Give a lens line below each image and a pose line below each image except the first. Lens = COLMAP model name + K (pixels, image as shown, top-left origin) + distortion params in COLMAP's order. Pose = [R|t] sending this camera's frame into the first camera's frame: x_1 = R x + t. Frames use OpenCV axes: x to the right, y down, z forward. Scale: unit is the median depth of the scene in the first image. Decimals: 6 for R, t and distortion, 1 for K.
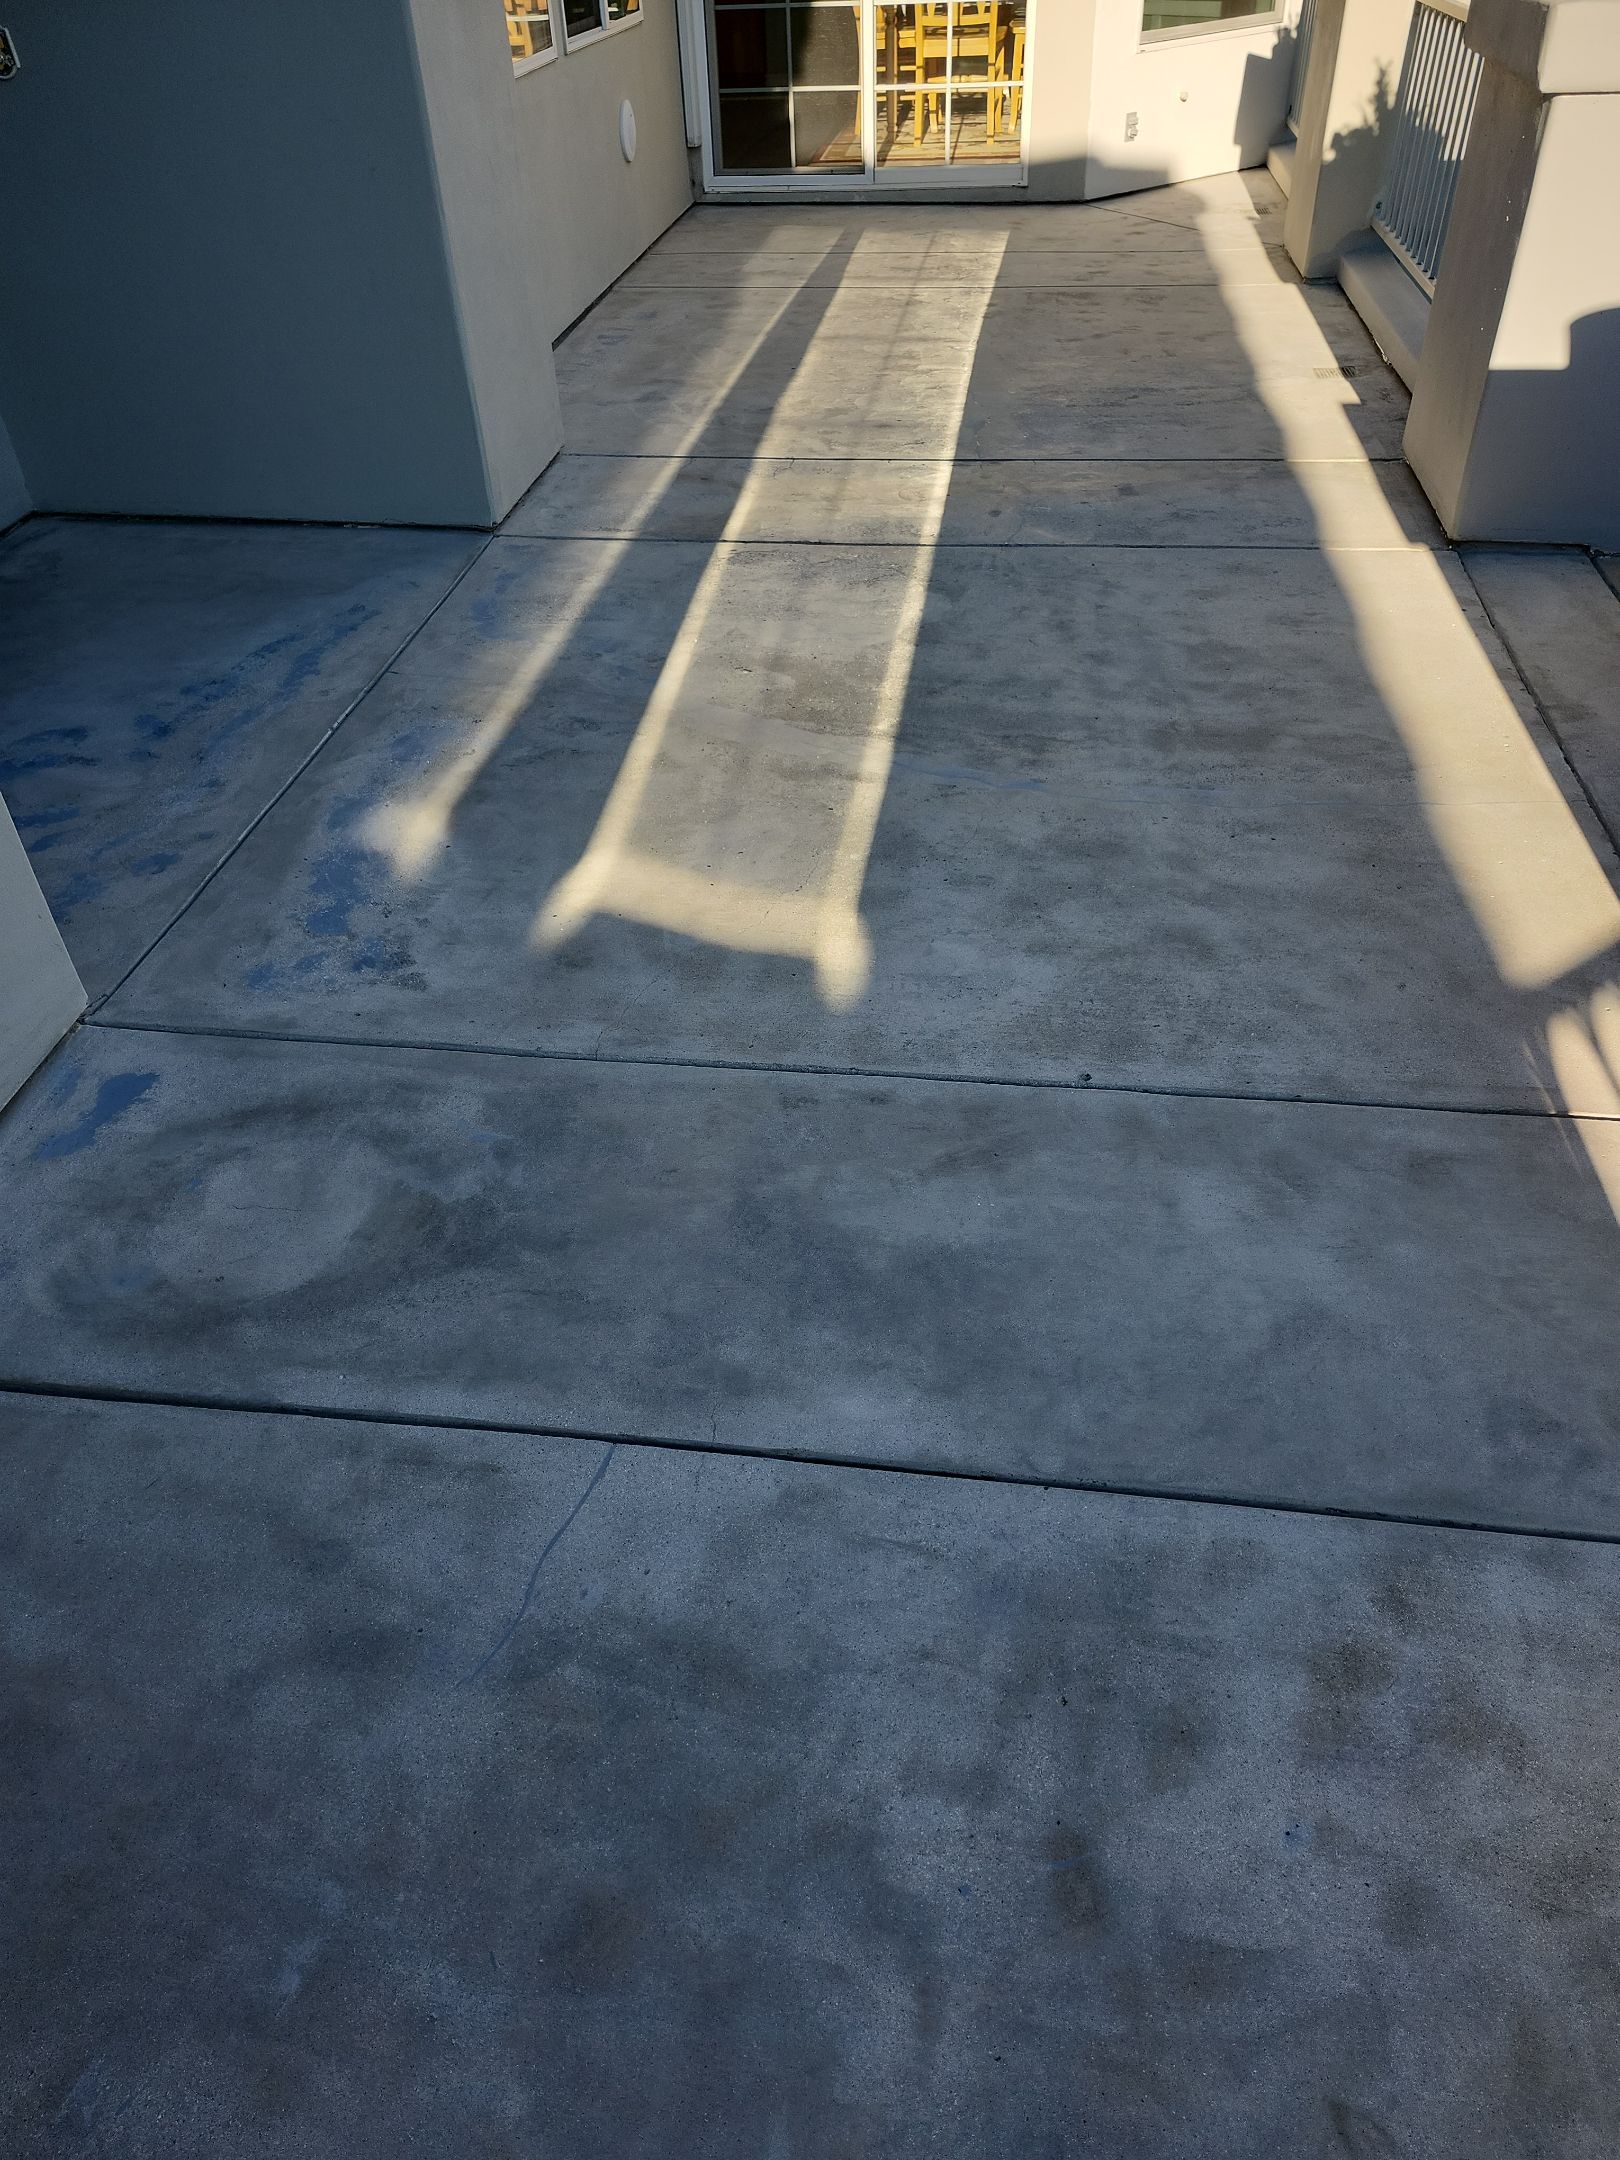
lens RADIAL K [[1491.4, 0, 810.0], [0, 1491.4, 1080.0], [0, 0, 1]] dist [0.009891, -0.001580]
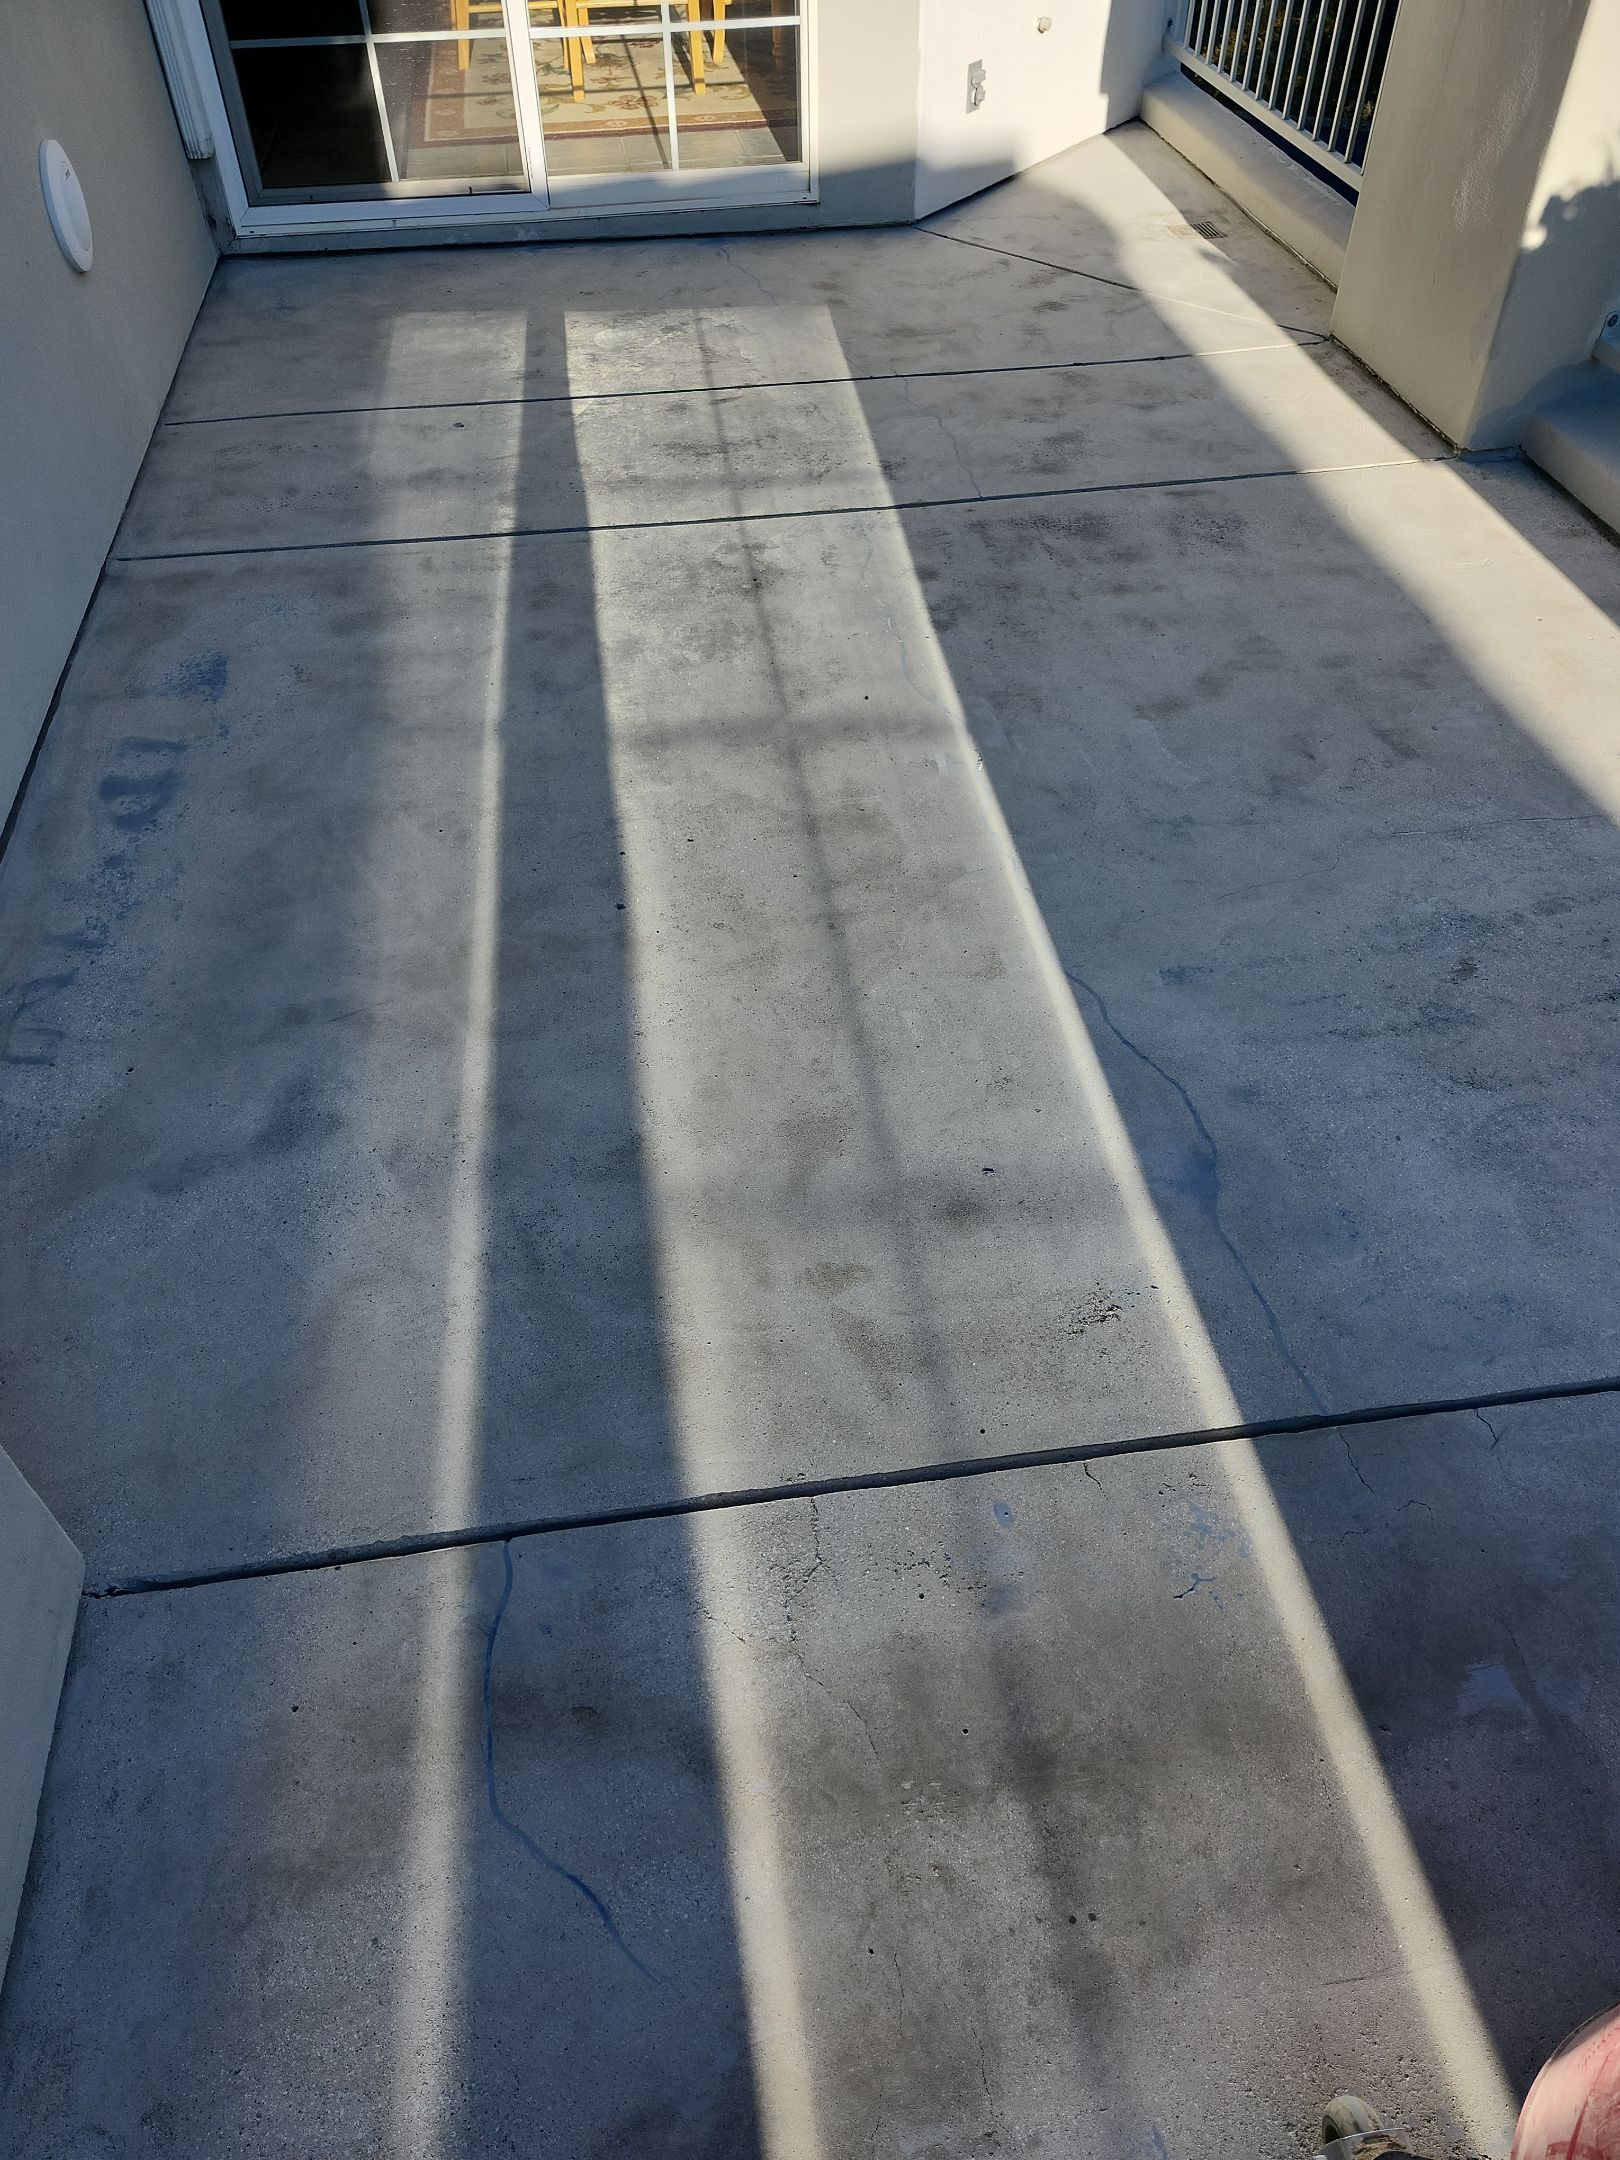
lens RADIAL K [[1491.4, 0, 810.0], [0, 1491.4, 1080.0], [0, 0, 1]] dist [0.009891, -0.001580]
pose [[0.961864, -0.179136, 0.206708, -0.039052], [0.156847, 0.980339, 0.119729, -0.339206], [-0.224092, -0.082742, 0.971049, 0.416014]]
